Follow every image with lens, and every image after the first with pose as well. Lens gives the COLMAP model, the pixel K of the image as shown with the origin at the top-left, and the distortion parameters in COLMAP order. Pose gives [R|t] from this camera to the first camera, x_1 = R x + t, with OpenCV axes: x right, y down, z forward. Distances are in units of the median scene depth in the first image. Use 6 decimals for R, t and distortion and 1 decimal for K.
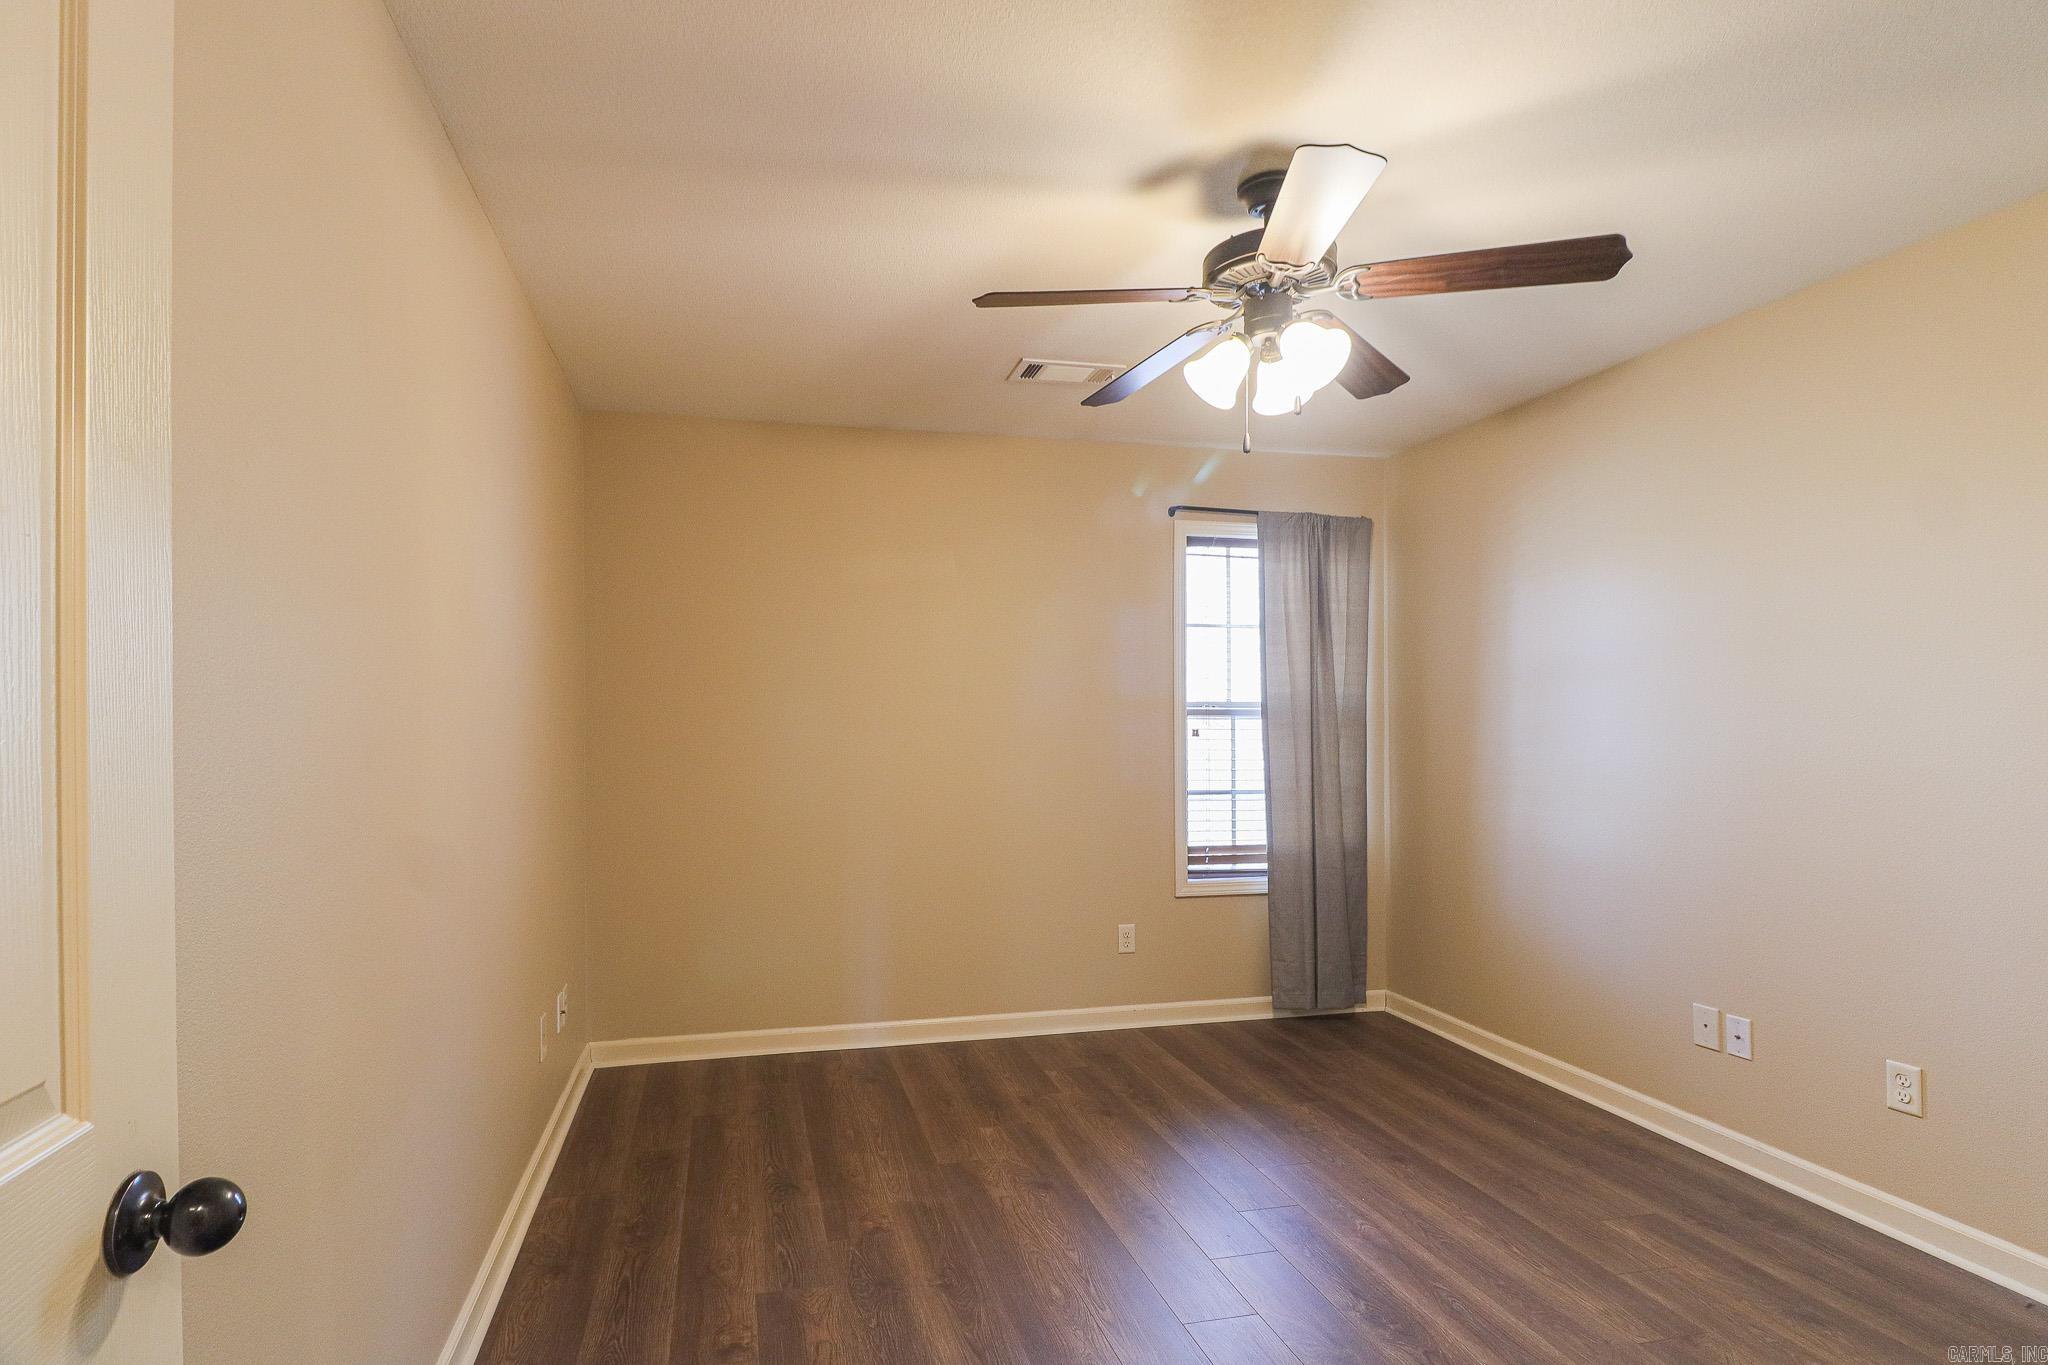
lens RADIAL K [[1001.8, 0, 966.6], [0, 1001.8, 714.2], [0, 0, 1]] dist [0.006215, -0.000255]
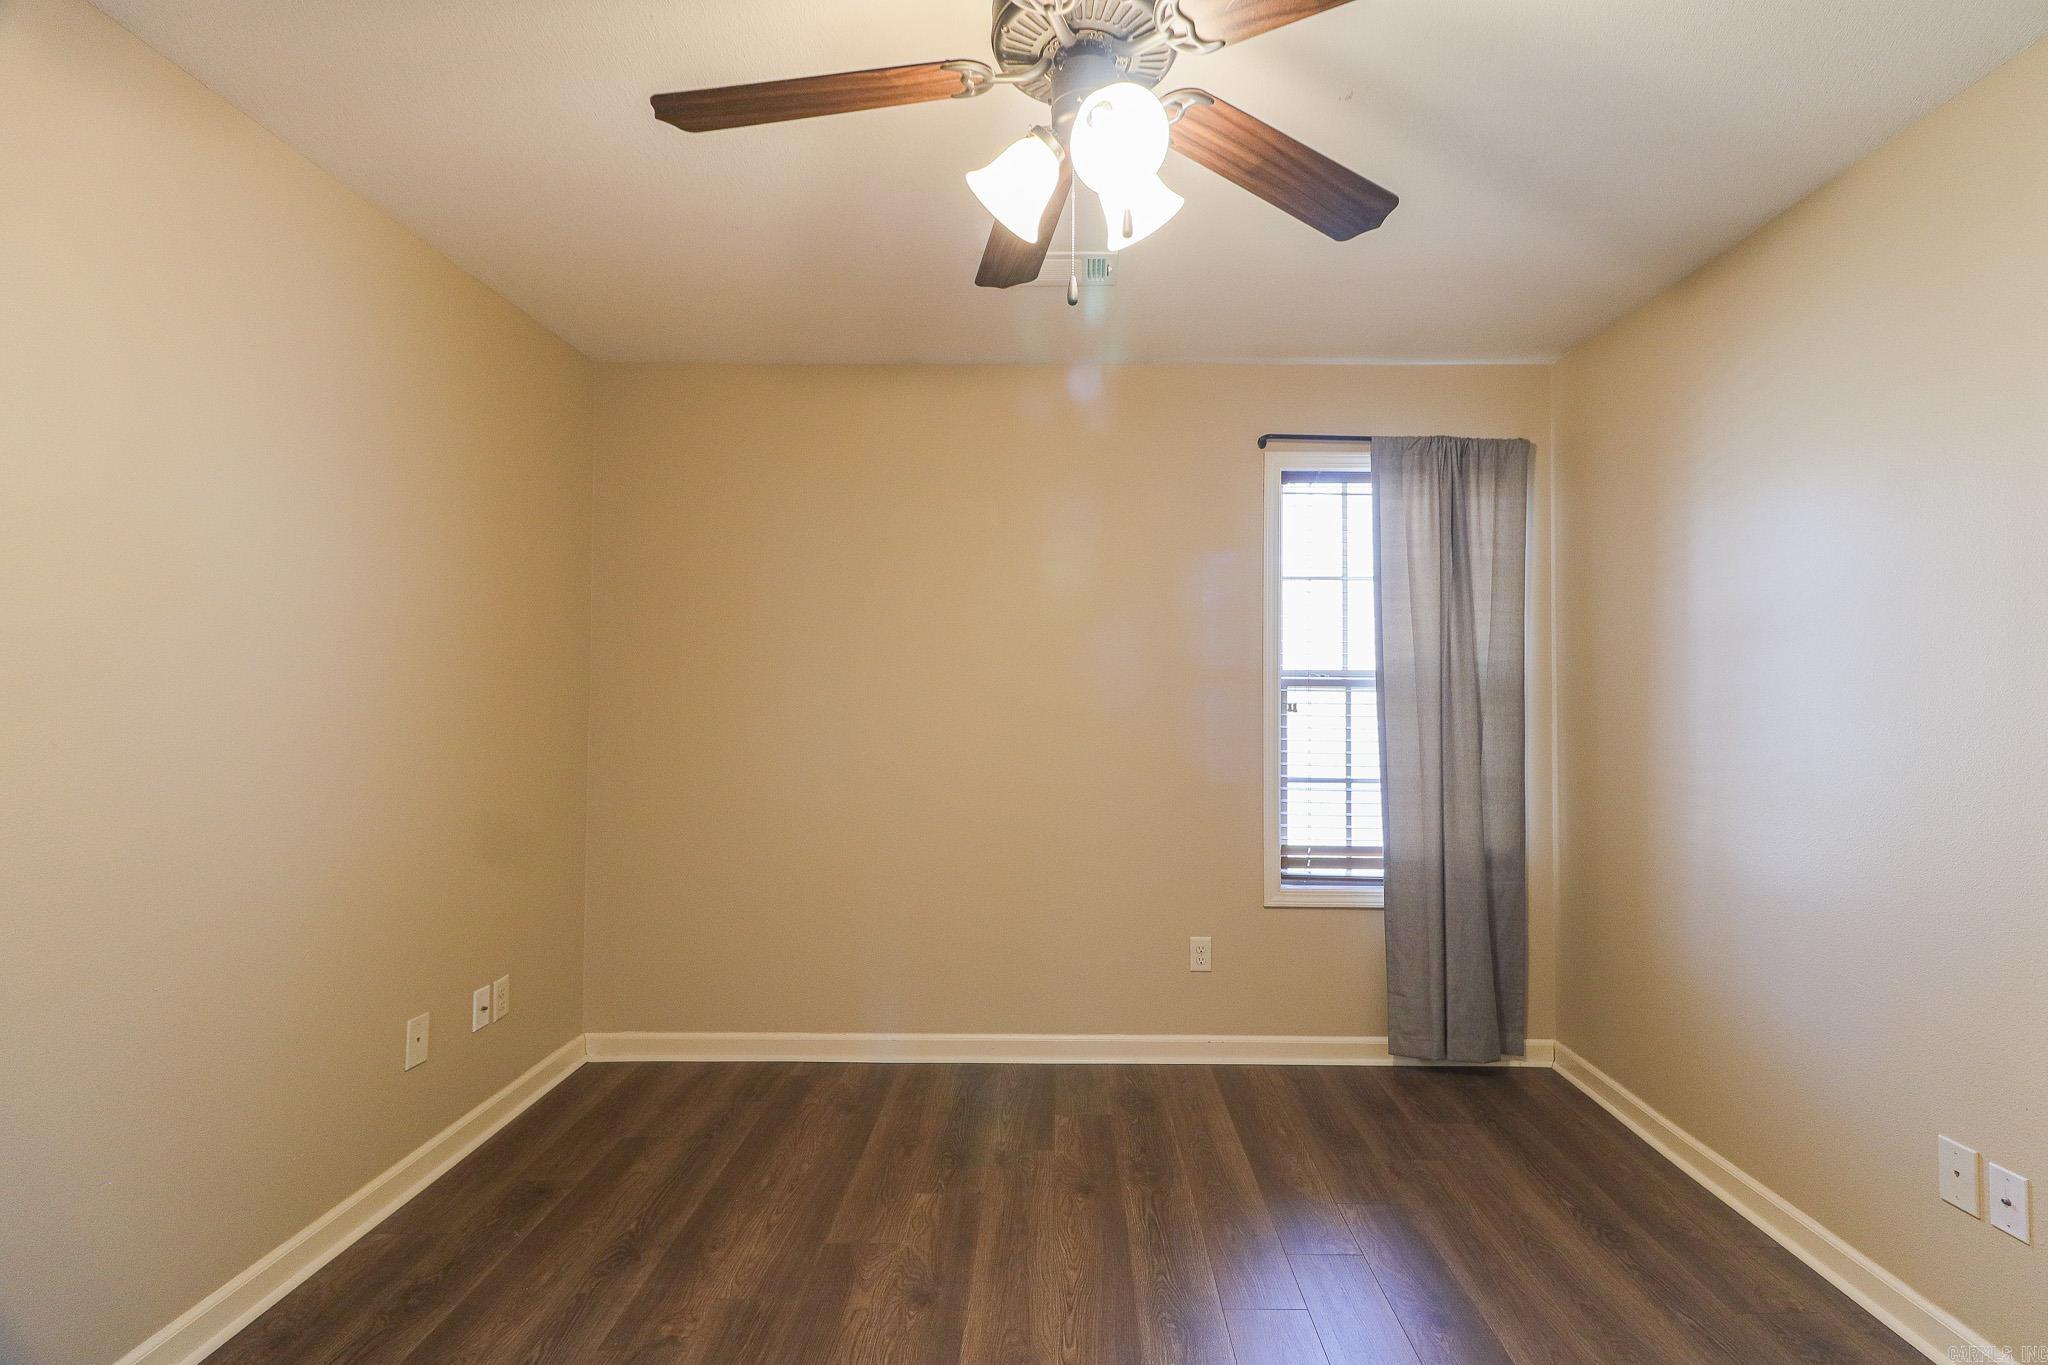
lens RADIAL K [[954.1, 0, 1065.7], [0, 954.1, 660.4], [0, 0, 1]] dist [0.015747, -0.011748]
pose [[0.974877, -0.000410, -0.222743, 0.221701], [-0.004848, 0.999722, -0.023060, -0.001175], [0.222691, 0.023561, 0.974604, 0.189649]]
